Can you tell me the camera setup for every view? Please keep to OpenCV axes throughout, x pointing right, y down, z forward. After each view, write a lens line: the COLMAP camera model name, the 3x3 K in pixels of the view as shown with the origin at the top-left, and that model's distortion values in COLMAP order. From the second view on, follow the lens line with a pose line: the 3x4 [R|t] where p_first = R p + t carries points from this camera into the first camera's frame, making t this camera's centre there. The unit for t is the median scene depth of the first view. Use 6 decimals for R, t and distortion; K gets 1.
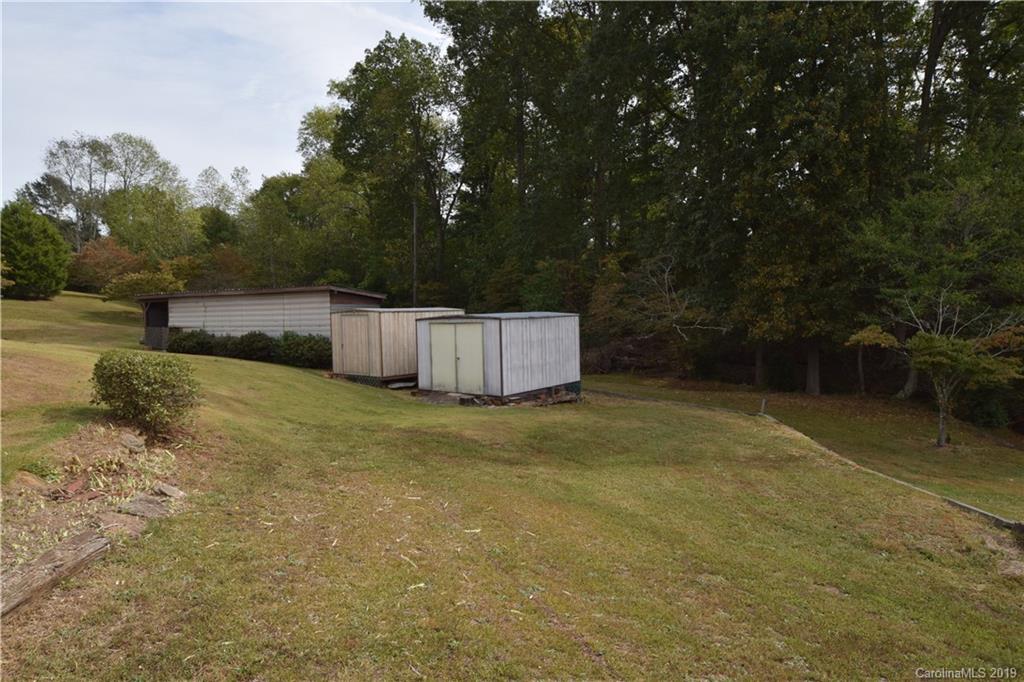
lens RADIAL K [[593.7, 0, 515.2], [0, 593.7, 359.5], [0, 0, 1]] dist [0.004761, -0.015340]
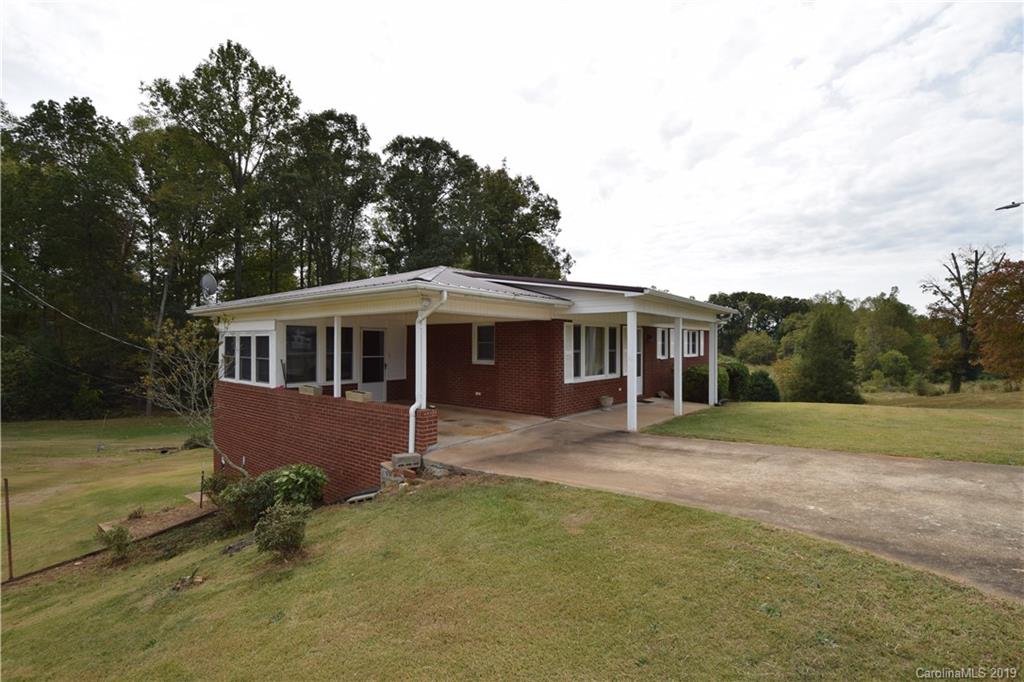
lens RADIAL K [[460.5, 0, 515.1], [0, 460.5, 342.7], [0, 0, 1]] dist [-0.011986, -0.005769]
pose [[0.291780, 0.015864, 0.956354, -1.710831], [0.066344, 0.997119, -0.036782, -0.194041], [-0.954182, 0.074181, 0.289887, 0.365095]]
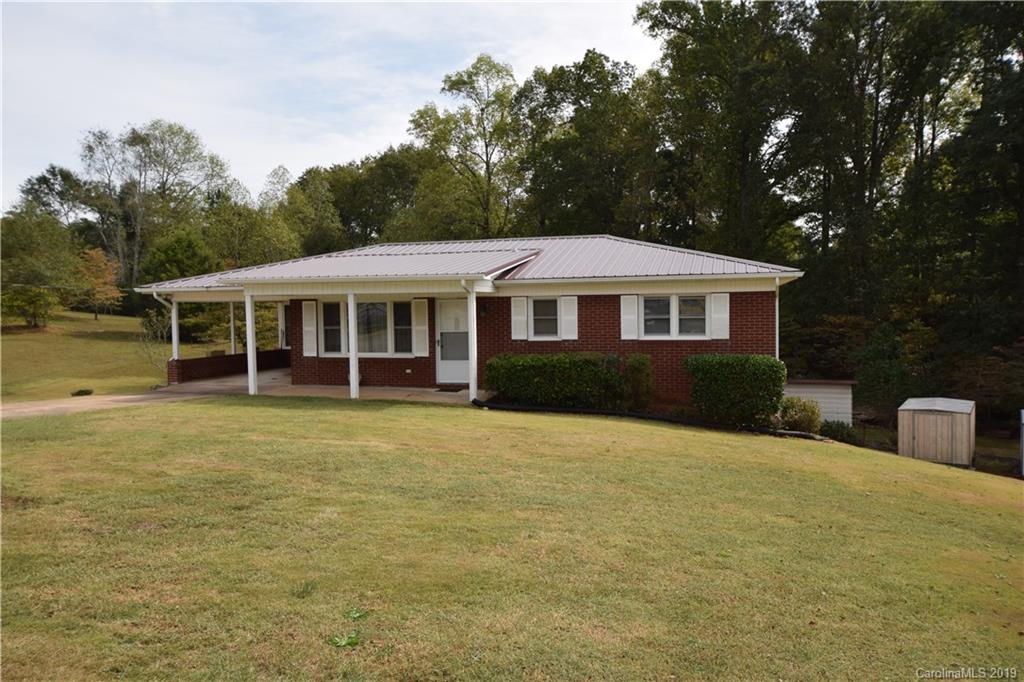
lens RADIAL K [[778.4, 0, 504.4], [0, 778.4, 349.5], [0, 0, 1]] dist [0.001806, 0.009267]
pose [[0.996421, -0.005170, 0.084371, -1.089655], [0.006719, 0.999814, -0.018086, -0.155781], [-0.084262, 0.018588, 0.996270, -0.464367]]
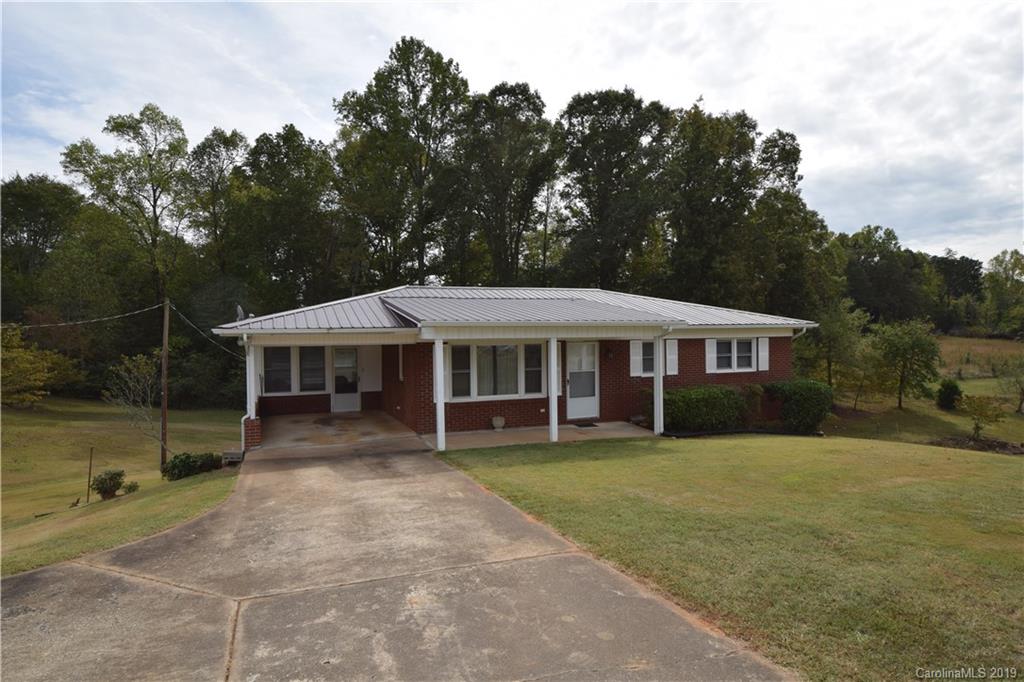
lens RADIAL K [[593.7, 0, 512.3], [0, 593.7, 342.9], [0, 0, 1]] dist [0.004761, -0.015340]
pose [[0.725669, -0.005310, 0.688024, -1.625804], [0.053866, 0.997339, -0.049117, -0.194841], [-0.685932, 0.072704, 0.724024, -0.076026]]
